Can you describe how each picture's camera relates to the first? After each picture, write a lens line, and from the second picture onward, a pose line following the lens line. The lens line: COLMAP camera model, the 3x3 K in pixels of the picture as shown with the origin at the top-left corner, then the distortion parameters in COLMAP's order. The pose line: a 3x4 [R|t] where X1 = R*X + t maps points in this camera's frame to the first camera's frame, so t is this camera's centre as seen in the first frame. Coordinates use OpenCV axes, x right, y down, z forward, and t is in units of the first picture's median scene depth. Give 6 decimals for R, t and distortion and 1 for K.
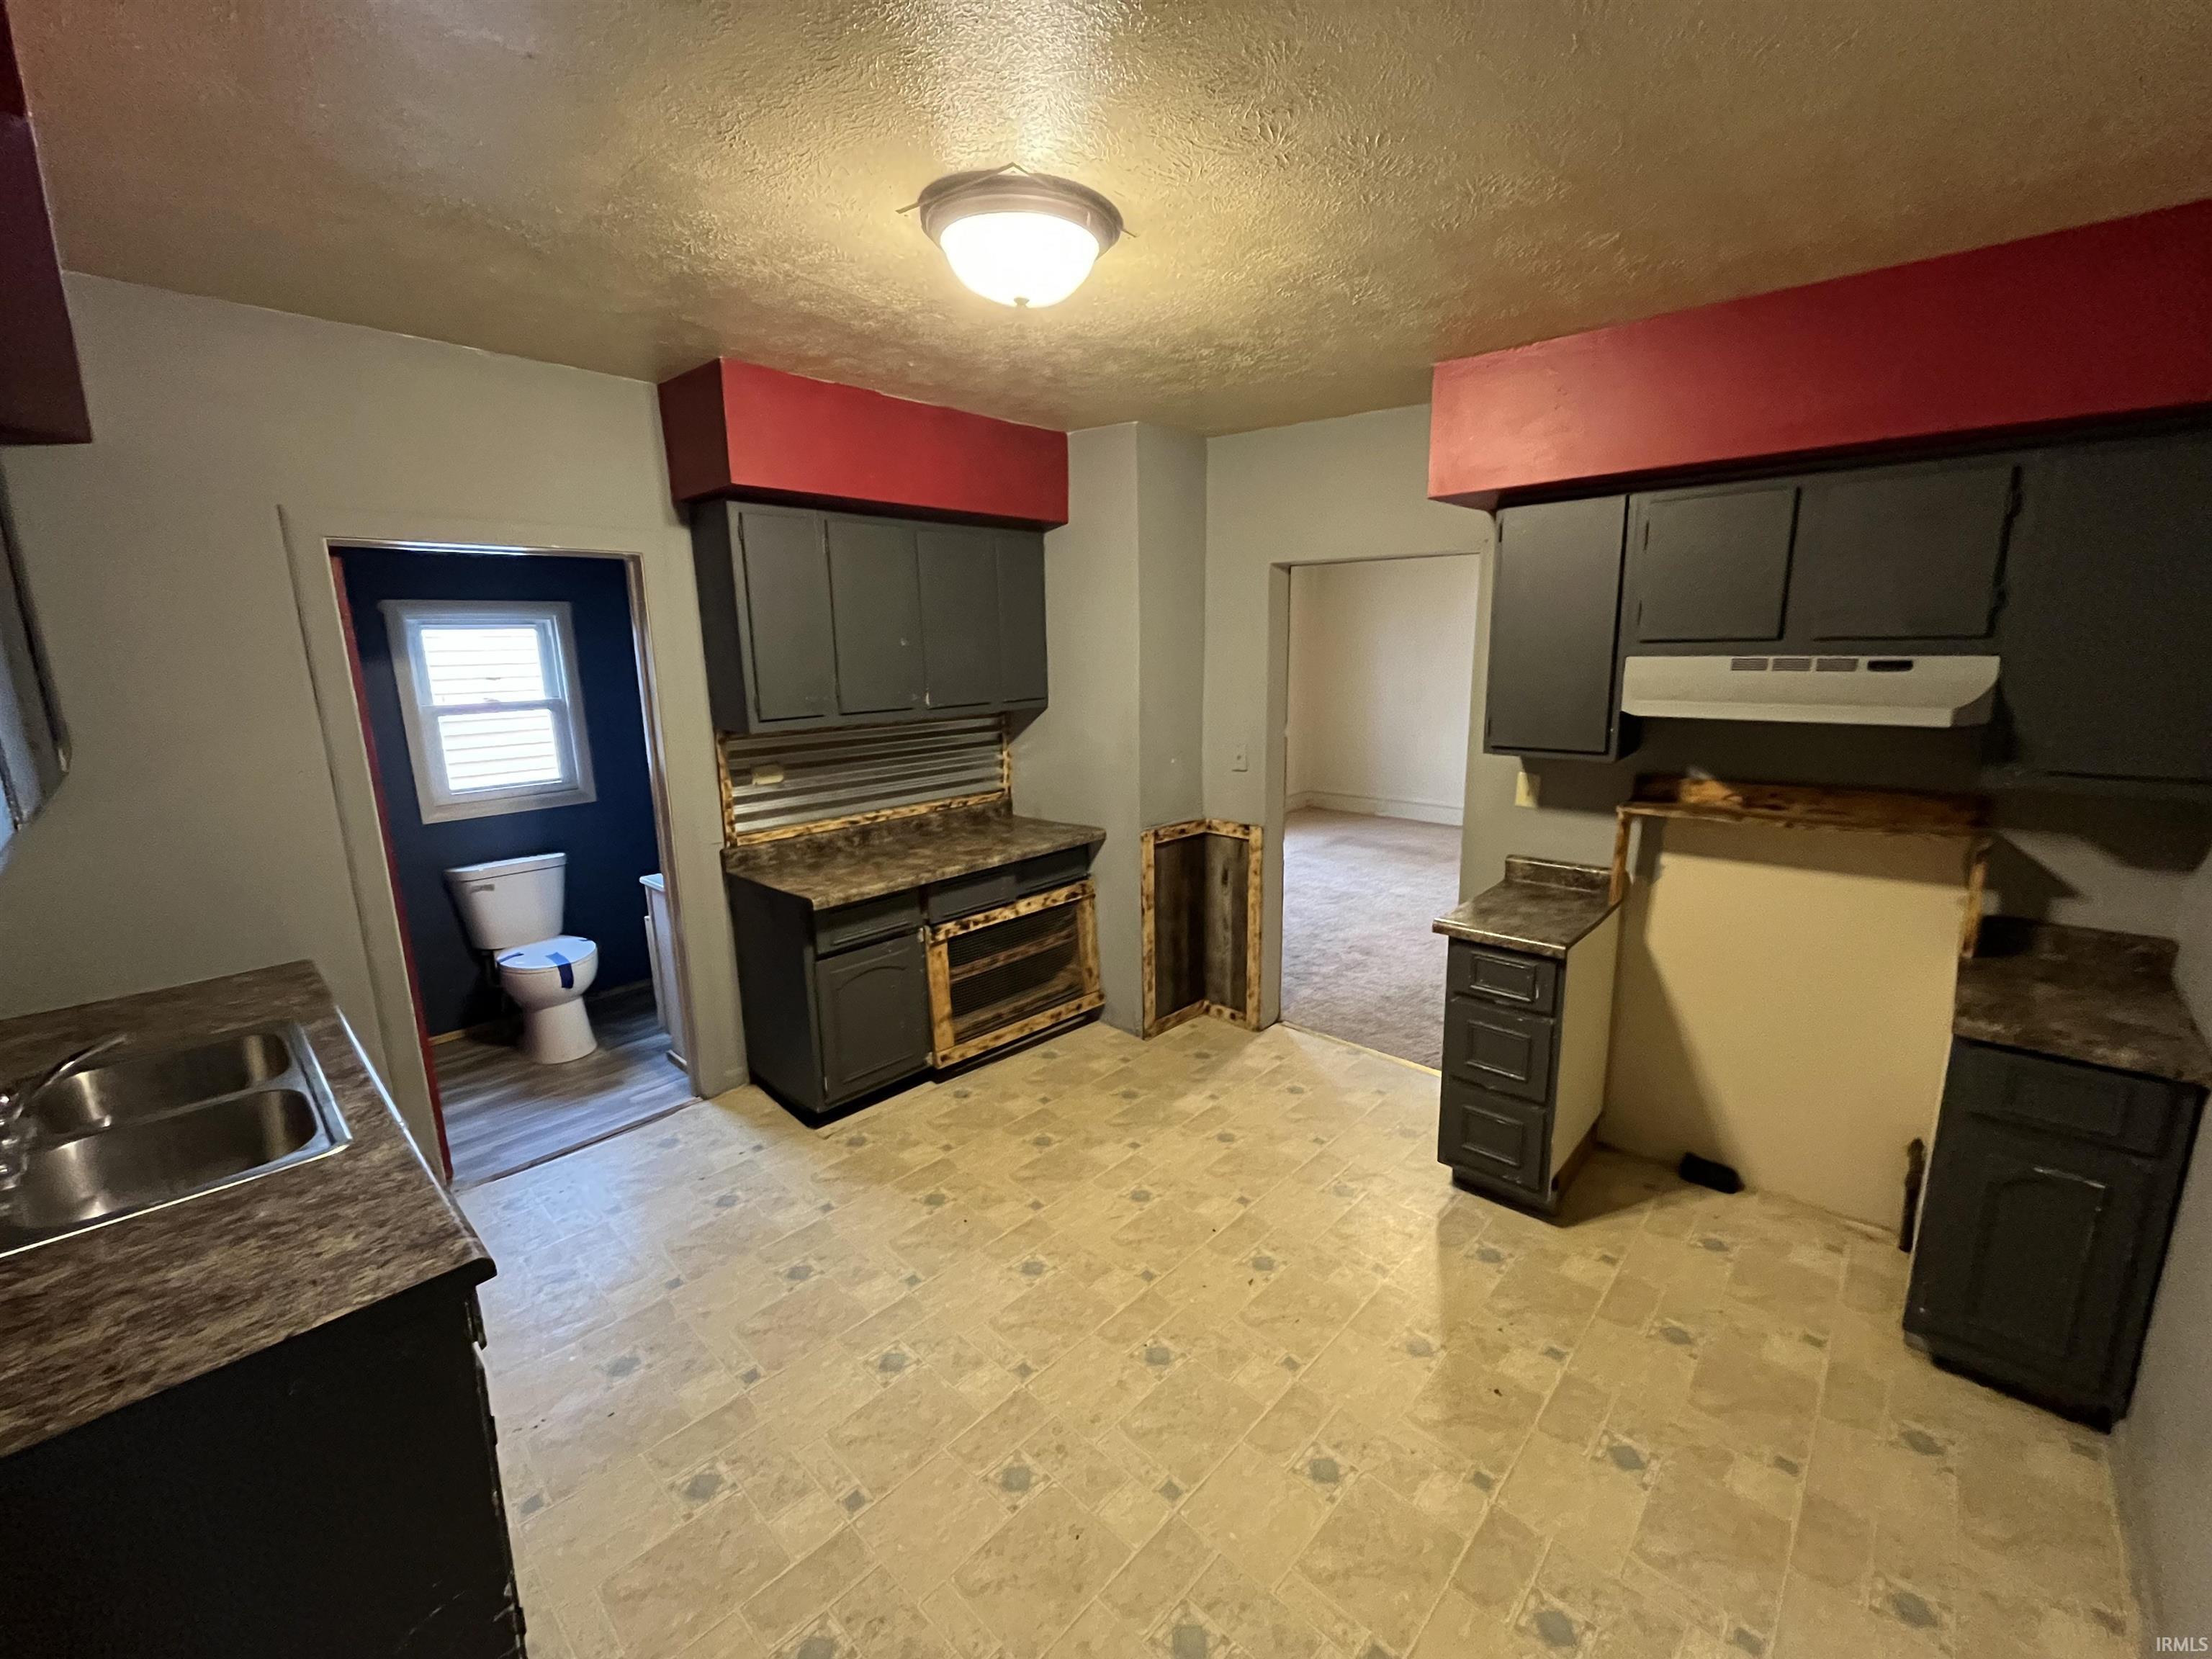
lens RADIAL K [[896.0, 0, 1106.0], [0, 896.0, 829.5], [0, 0, 1]] dist [-0.000205, 0.000128]
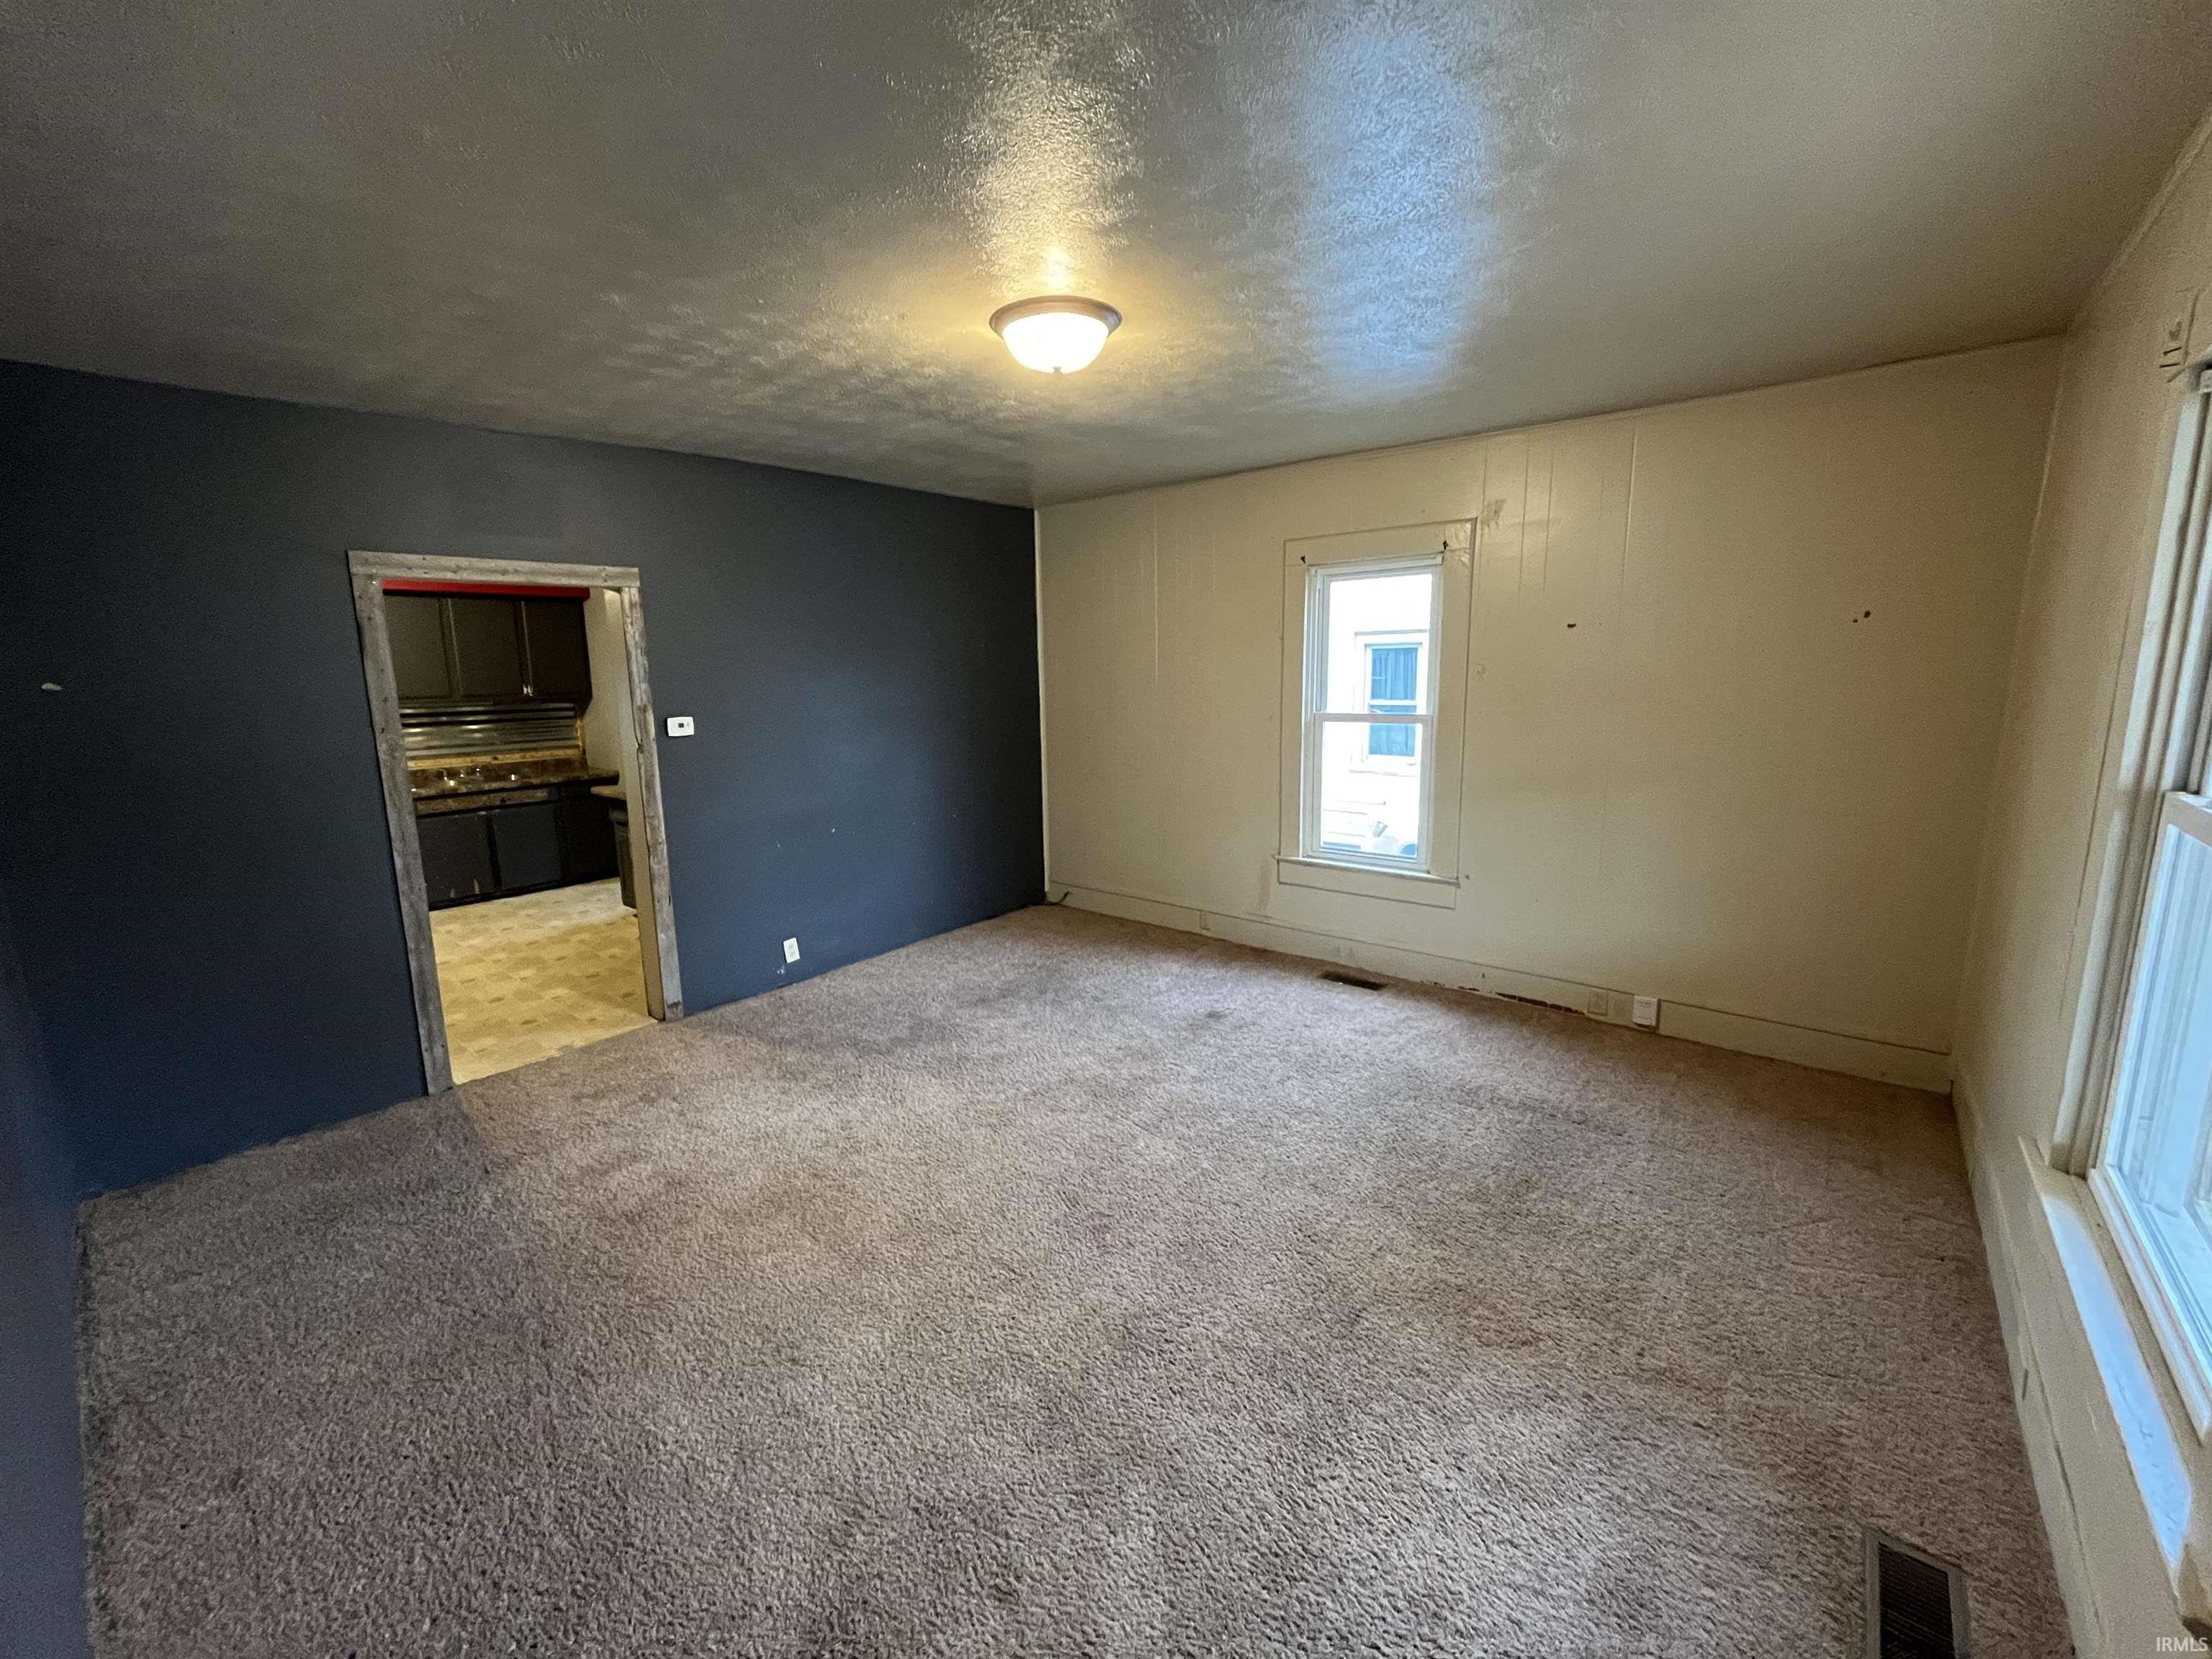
lens RADIAL K [[896.0, 0, 1106.0], [0, 896.0, 829.5], [0, 0, 1]] dist [-0.000205, 0.000128]
pose [[0.062423, 0.178642, -0.981932, 1.298520], [-0.191712, 0.967676, 0.163861, -0.280421], [0.979464, 0.178019, 0.094653, 1.497384]]
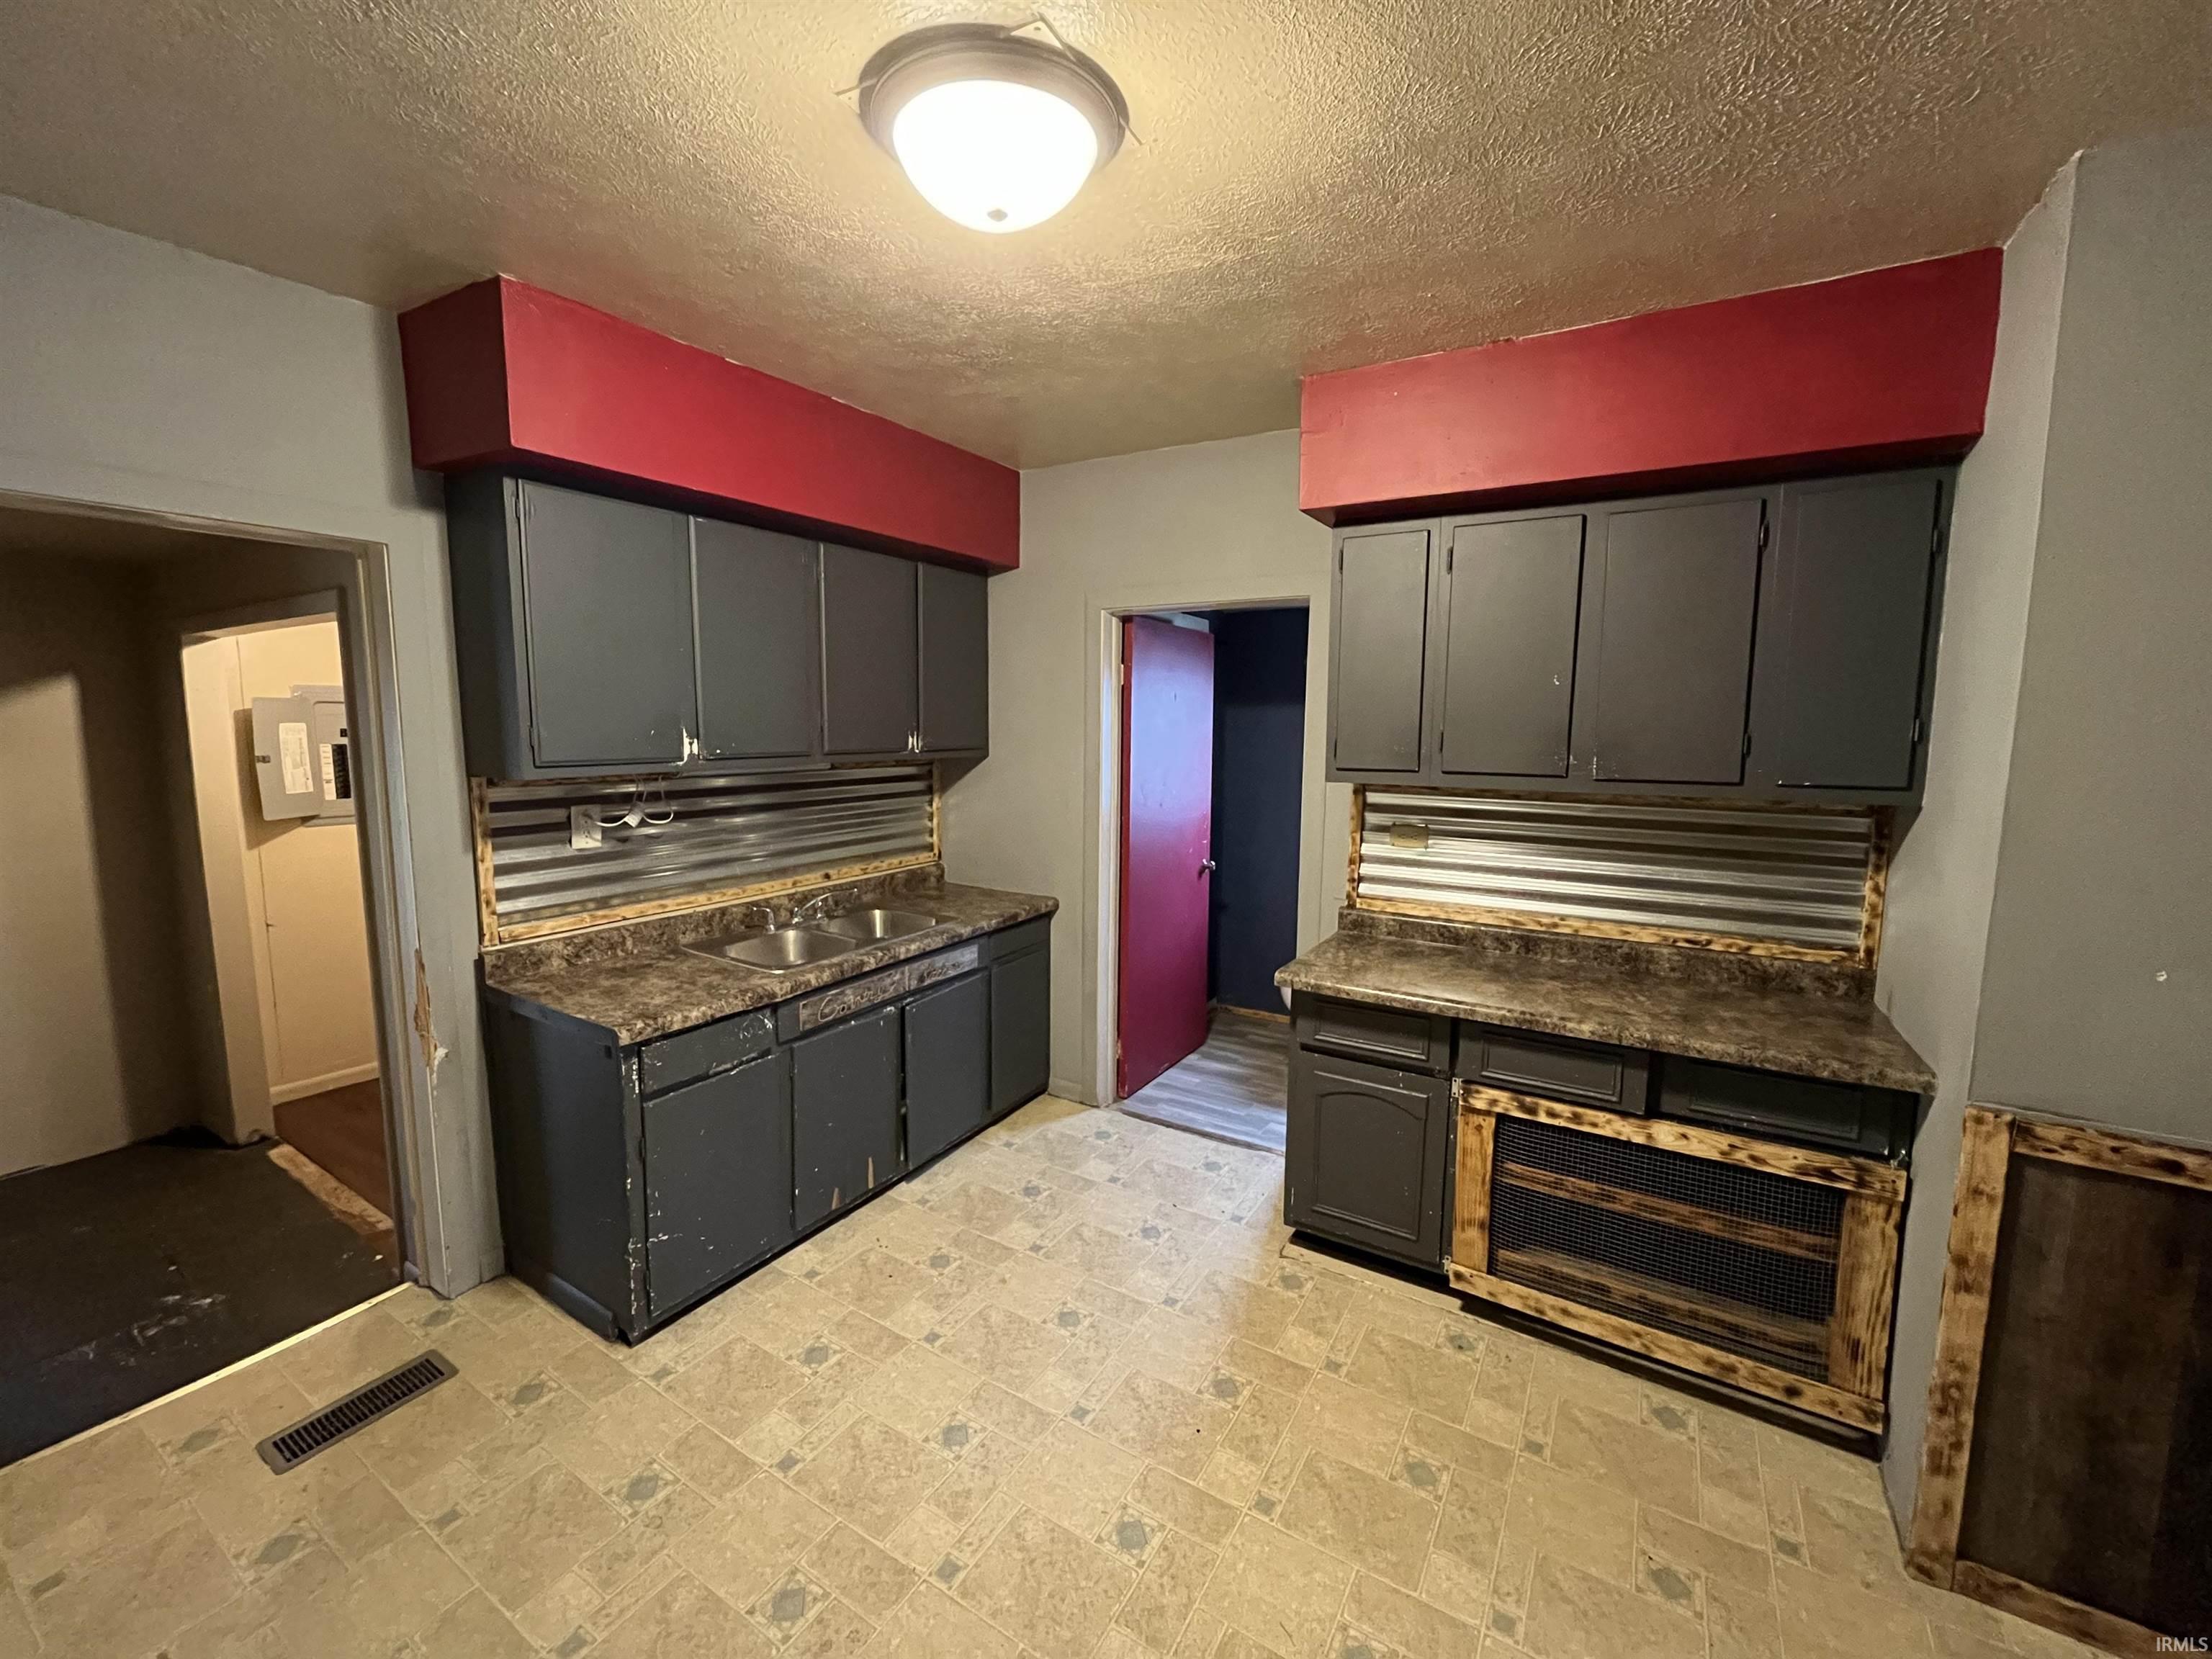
lens RADIAL K [[896.0, 0, 1106.0], [0, 896.0, 829.5], [0, 0, 1]] dist [-0.000205, 0.000128]
pose [[0.205670, 0.139149, -0.968678, 0.376224], [-0.212921, 0.972490, 0.094489, -0.084554], [0.955178, 0.186818, 0.229640, 0.509082]]
